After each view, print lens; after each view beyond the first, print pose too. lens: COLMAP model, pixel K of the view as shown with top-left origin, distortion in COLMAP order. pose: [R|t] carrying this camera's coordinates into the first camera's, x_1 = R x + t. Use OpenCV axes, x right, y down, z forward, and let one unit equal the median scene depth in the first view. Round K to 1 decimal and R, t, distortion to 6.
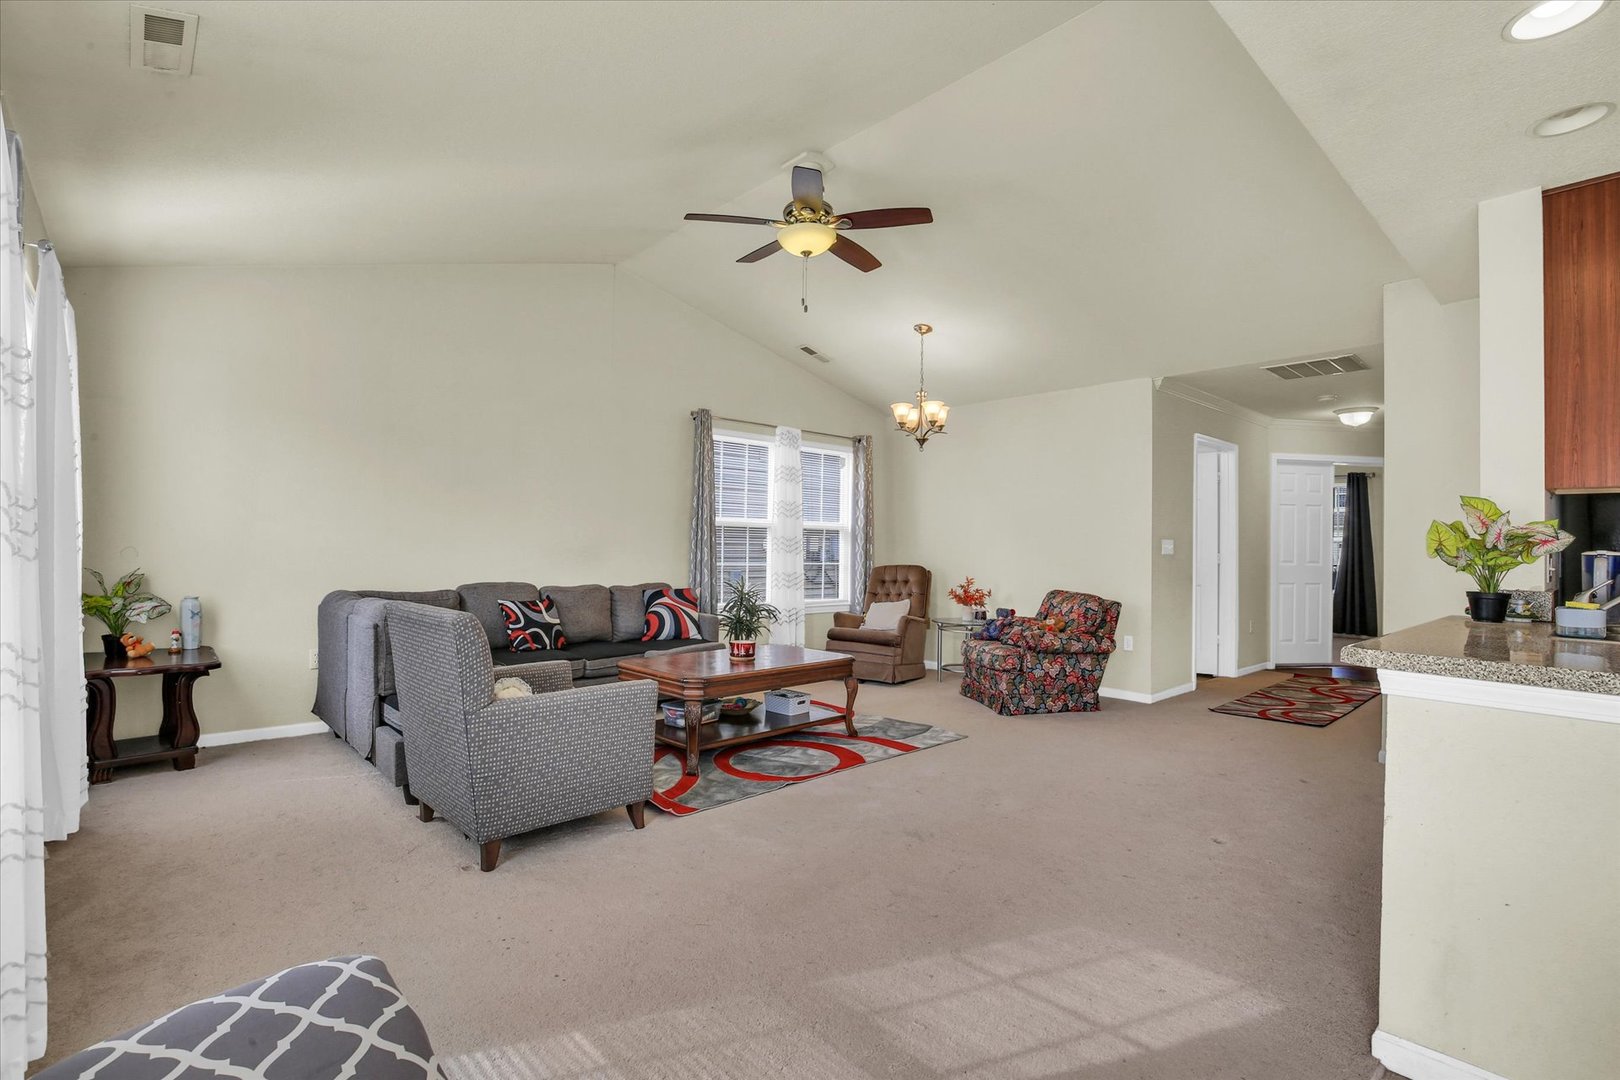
lens RADIAL K [[760.9, 0, 806.9], [0, 760.9, 535.0], [0, 0, 1]] dist [-0.031420, 0.001760]
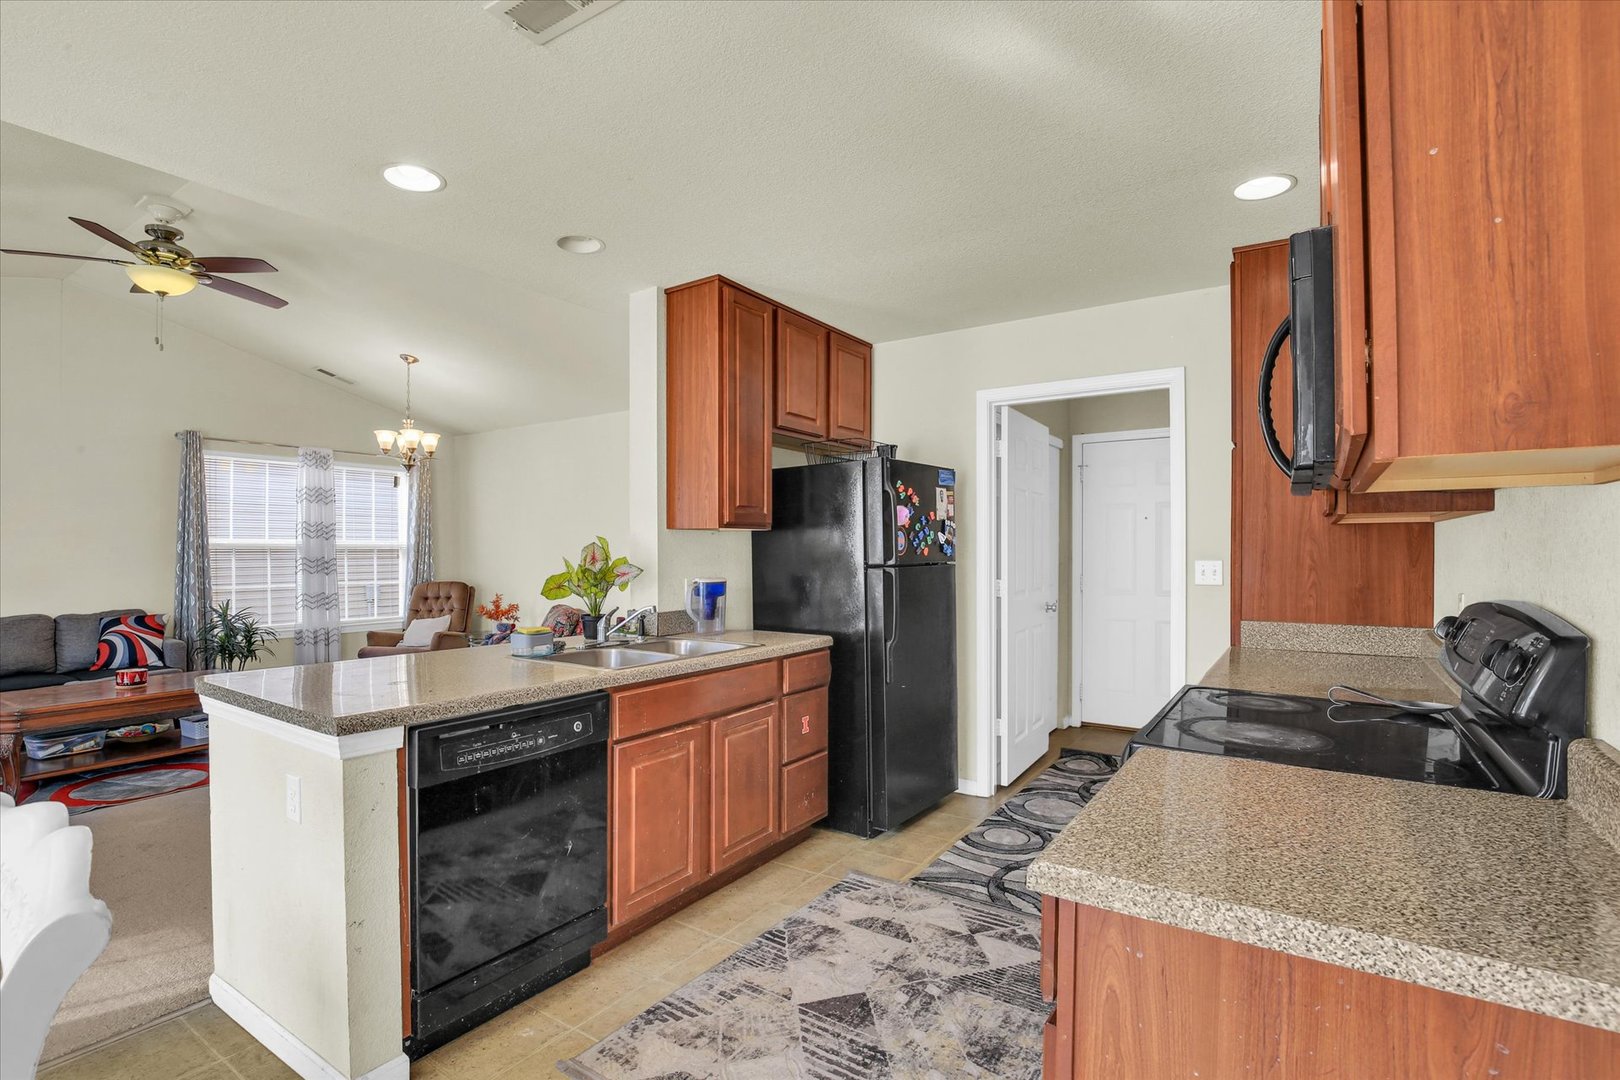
lens RADIAL K [[760.9, 0, 815.4], [0, 760.9, 542.6], [0, 0, 1]] dist [-0.031420, 0.001760]
pose [[0.967531, -0.014281, 0.252350, 0.426260], [0.012006, 0.999872, 0.010555, -0.022839], [-0.252469, -0.007183, 0.967578, -0.144894]]
